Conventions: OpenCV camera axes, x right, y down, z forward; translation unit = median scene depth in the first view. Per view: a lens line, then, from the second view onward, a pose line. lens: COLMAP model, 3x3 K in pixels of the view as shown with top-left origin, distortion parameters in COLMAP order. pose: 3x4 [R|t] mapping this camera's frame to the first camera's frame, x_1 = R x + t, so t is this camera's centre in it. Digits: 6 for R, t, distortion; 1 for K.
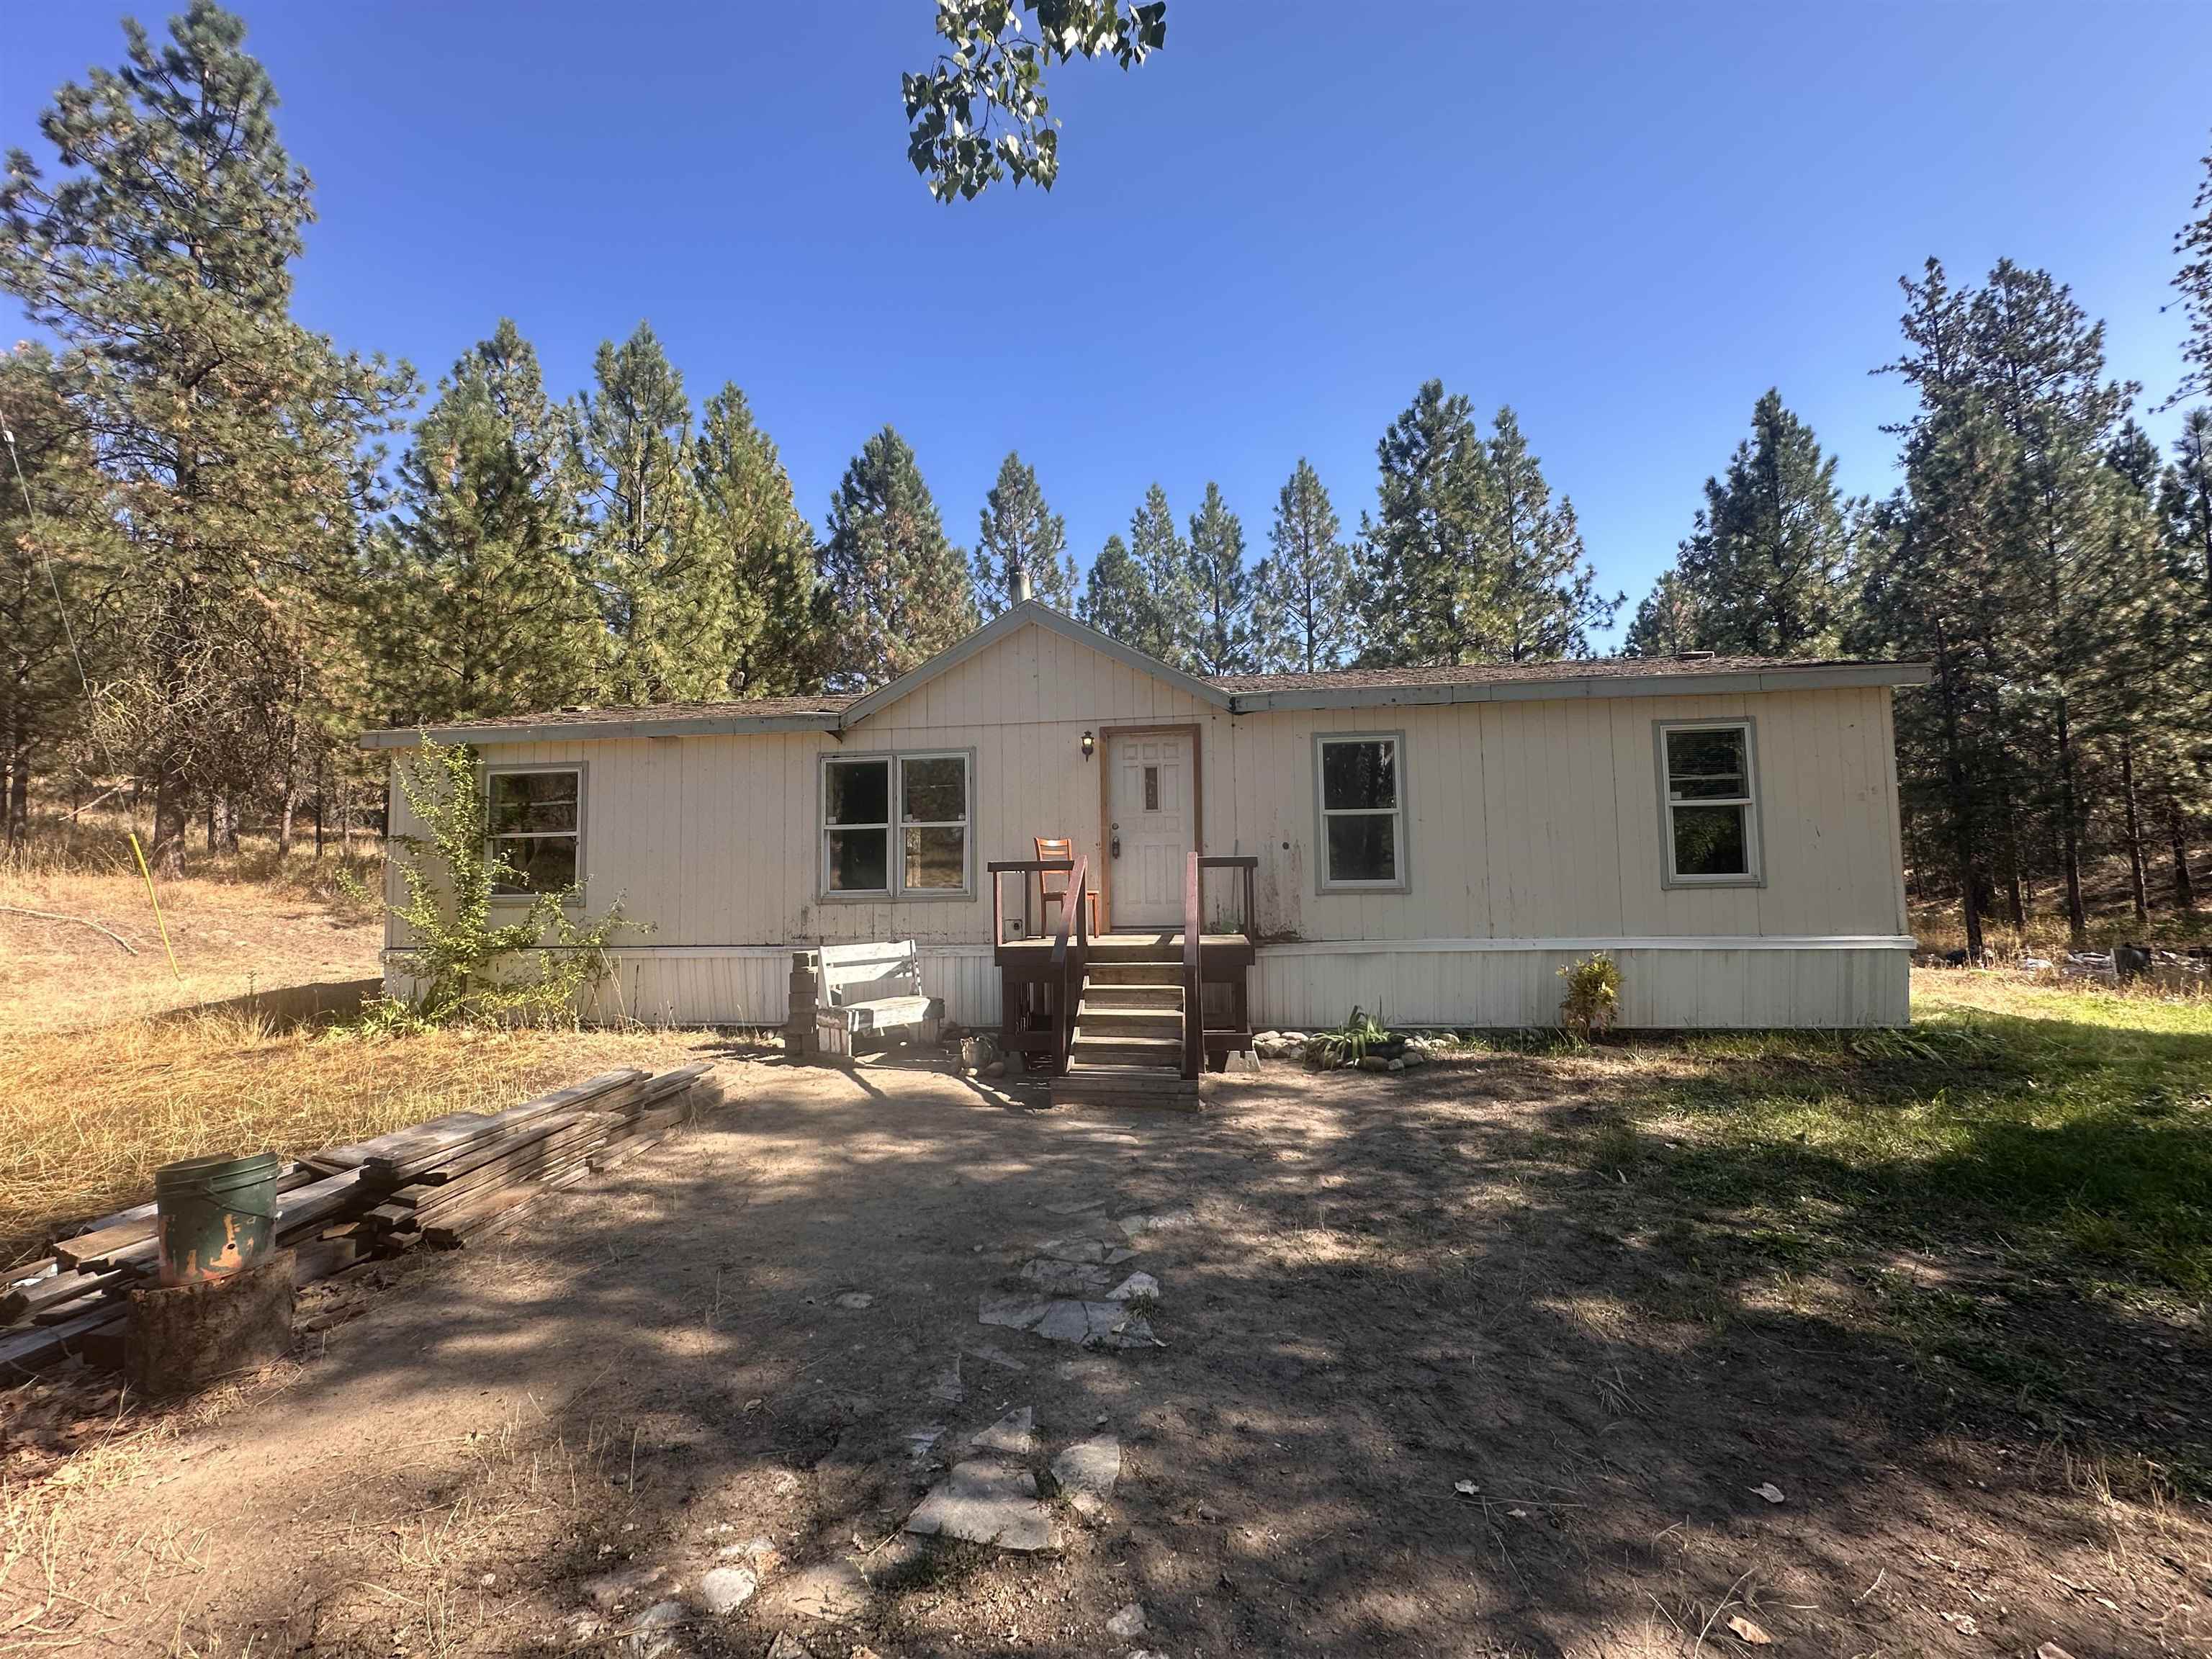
lens RADIAL K [[879.0, 0, 1104.0], [0, 879.0, 824.3], [0, 0, 1]] dist [-0.003360, 0.000279]
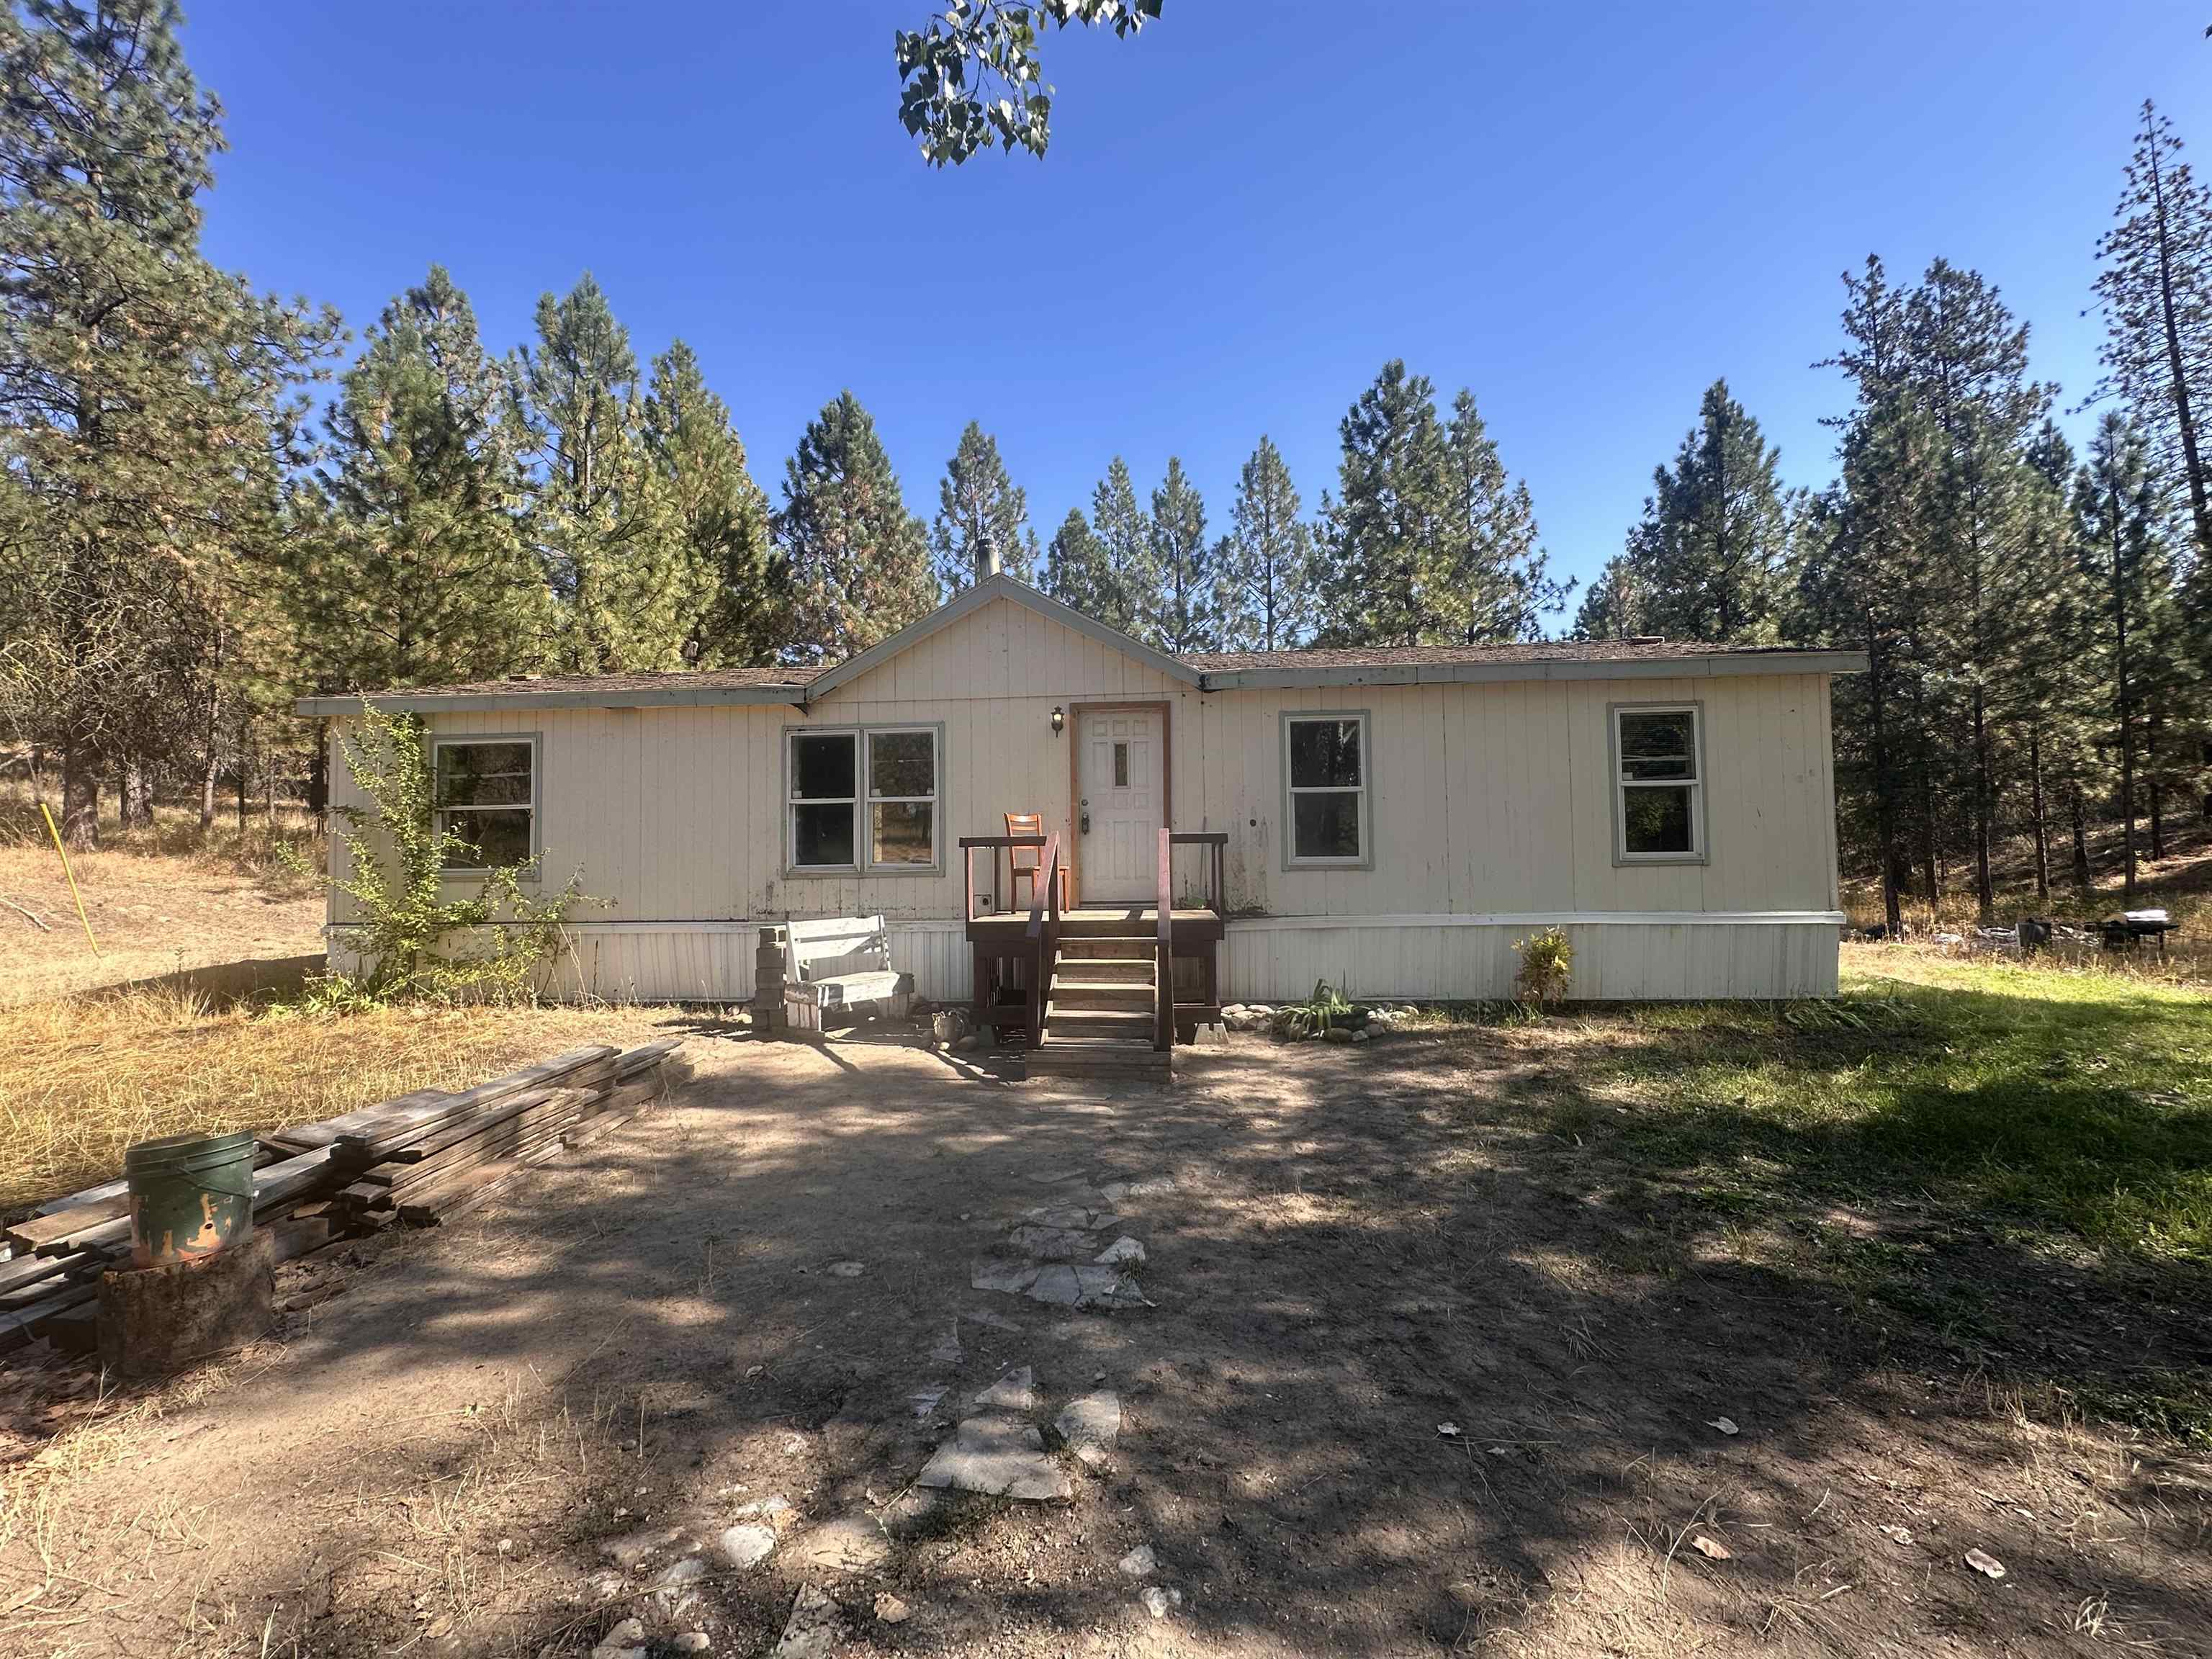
lens RADIAL K [[879.0, 0, 1104.0], [0, 879.0, 824.3], [0, 0, 1]] dist [-0.003360, 0.000279]
pose [[0.998750, 0.005212, 0.049706, -0.006924], [-0.006566, 0.999611, 0.027123, 0.000009], [-0.049545, -0.027416, 0.998396, -0.002018]]
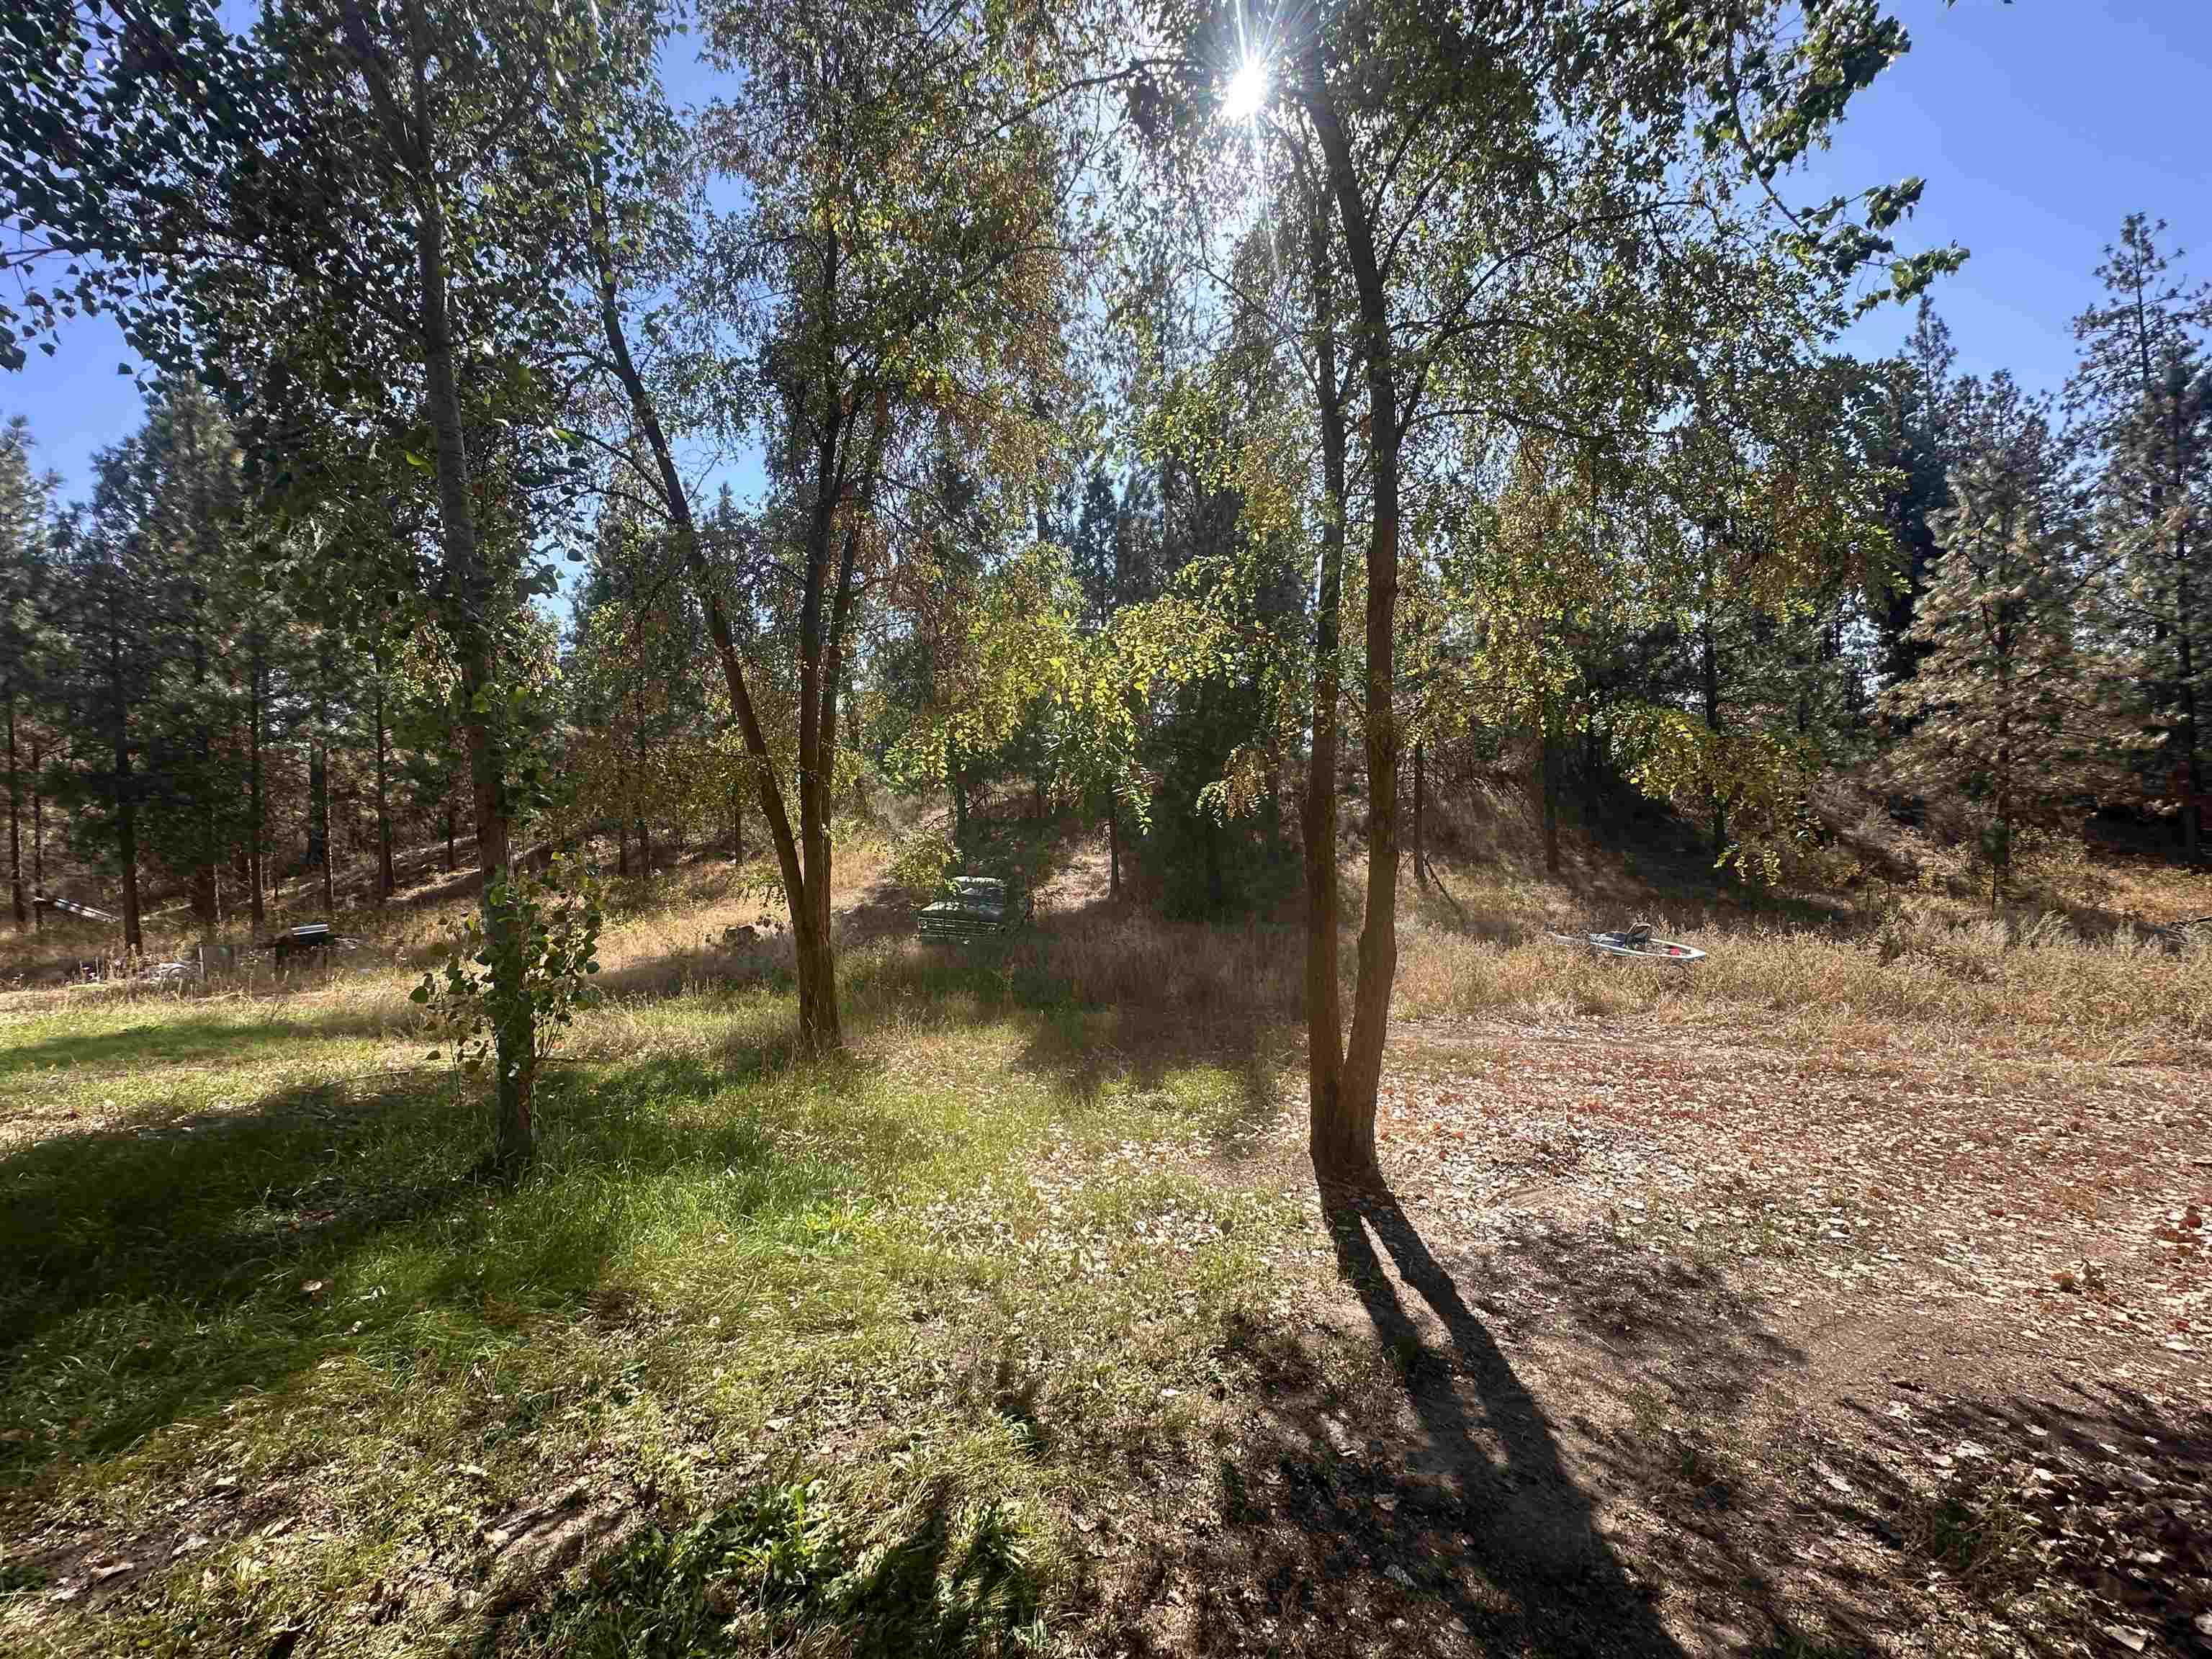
lens RADIAL K [[879.8, 0, 1104.5], [0, 879.8, 826.0], [0, 0, 1]] dist [-0.003867, 0.000565]
pose [[0.090101, 0.024306, 0.995636, 0.212383], [-0.030697, 0.999295, -0.021618, -0.008399], [-0.995459, -0.028615, 0.090784, -0.117290]]
